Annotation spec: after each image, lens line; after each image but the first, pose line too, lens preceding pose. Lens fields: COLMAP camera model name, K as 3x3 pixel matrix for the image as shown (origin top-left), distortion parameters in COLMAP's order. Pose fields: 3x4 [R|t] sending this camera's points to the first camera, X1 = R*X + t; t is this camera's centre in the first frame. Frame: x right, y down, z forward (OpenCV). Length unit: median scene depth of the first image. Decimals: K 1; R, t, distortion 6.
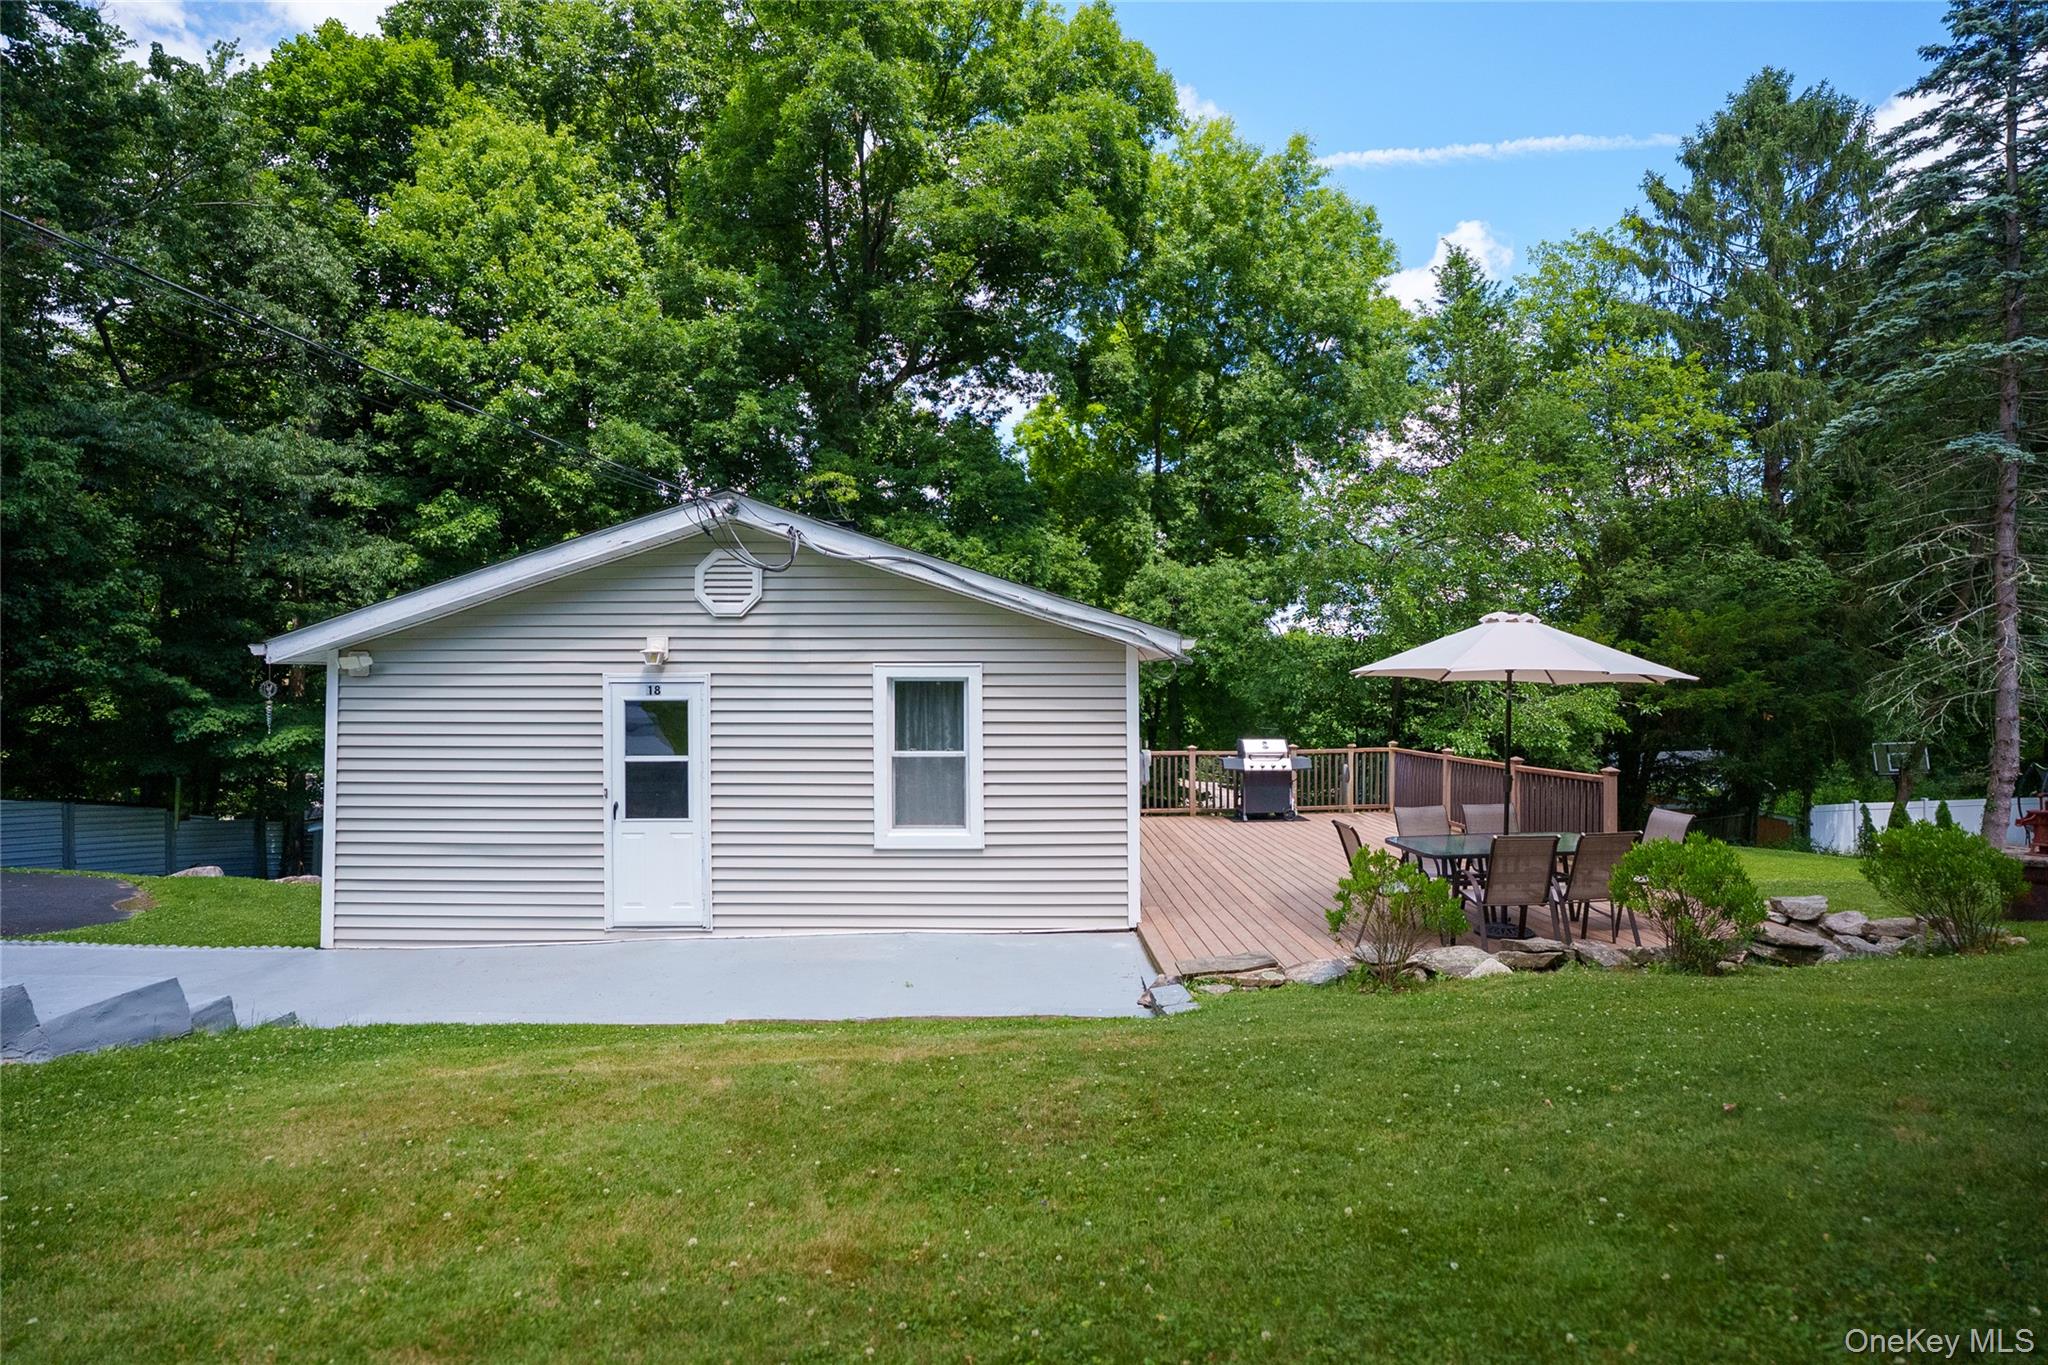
lens RADIAL K [[966.3, 0, 1036.4], [0, 966.3, 681.2], [0, 0, 1]] dist [-0.069972, 0.017220]
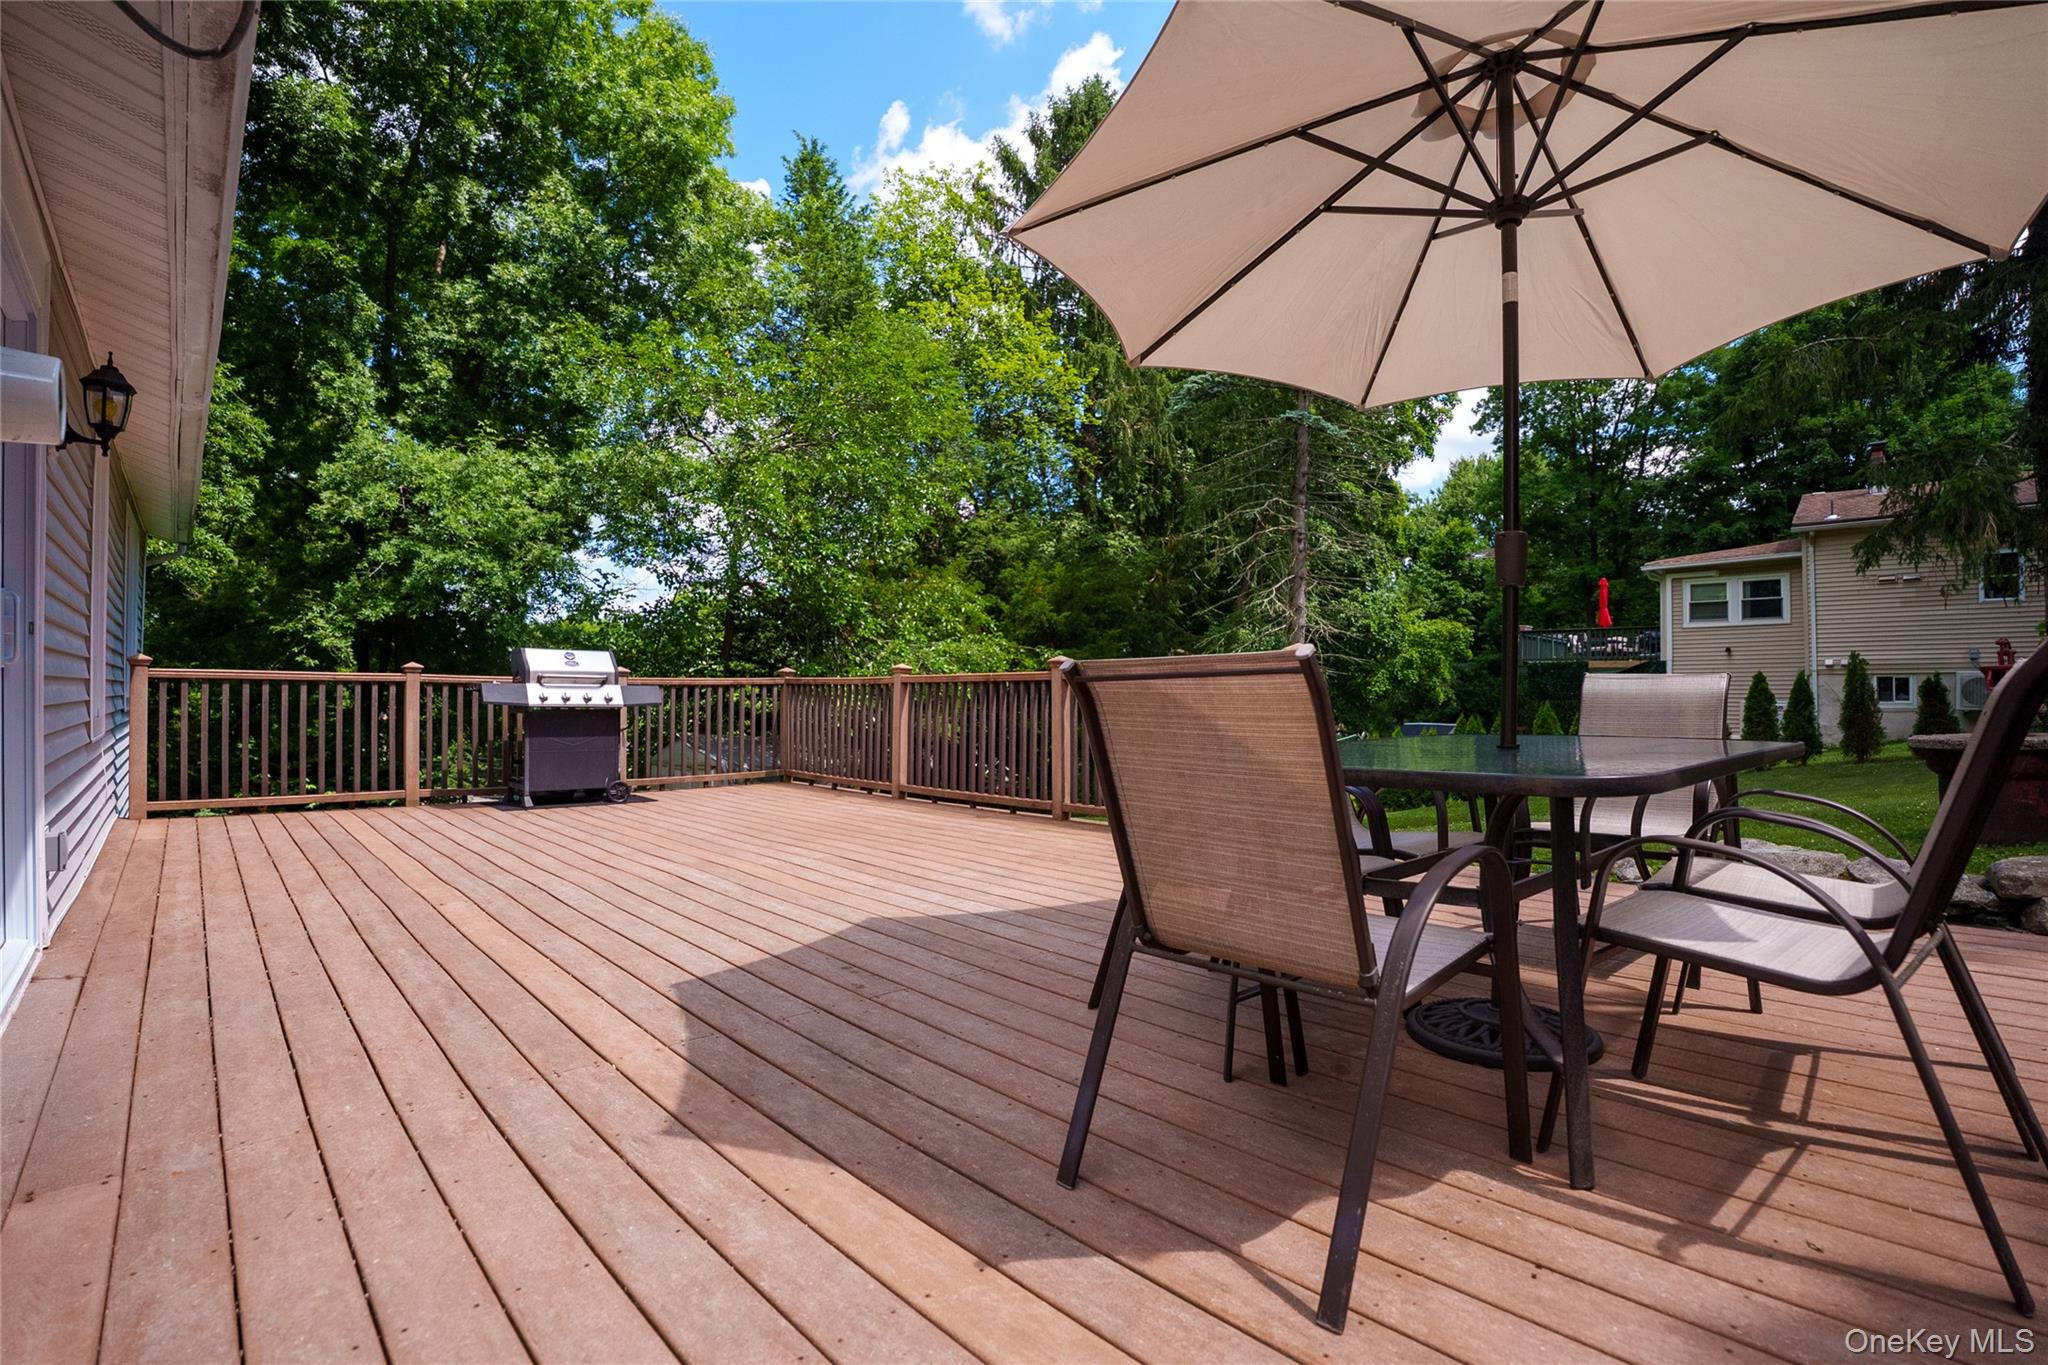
lens RADIAL K [[966.3, 0, 1036.4], [0, 966.3, 681.2], [0, 0, 1]] dist [-0.069972, 0.017220]
pose [[0.749517, 0.021604, 0.661632, 0.046238], [-0.018550, 0.999760, -0.011631, 0.042390], [-0.661725, -0.003556, 0.749738, 0.239517]]
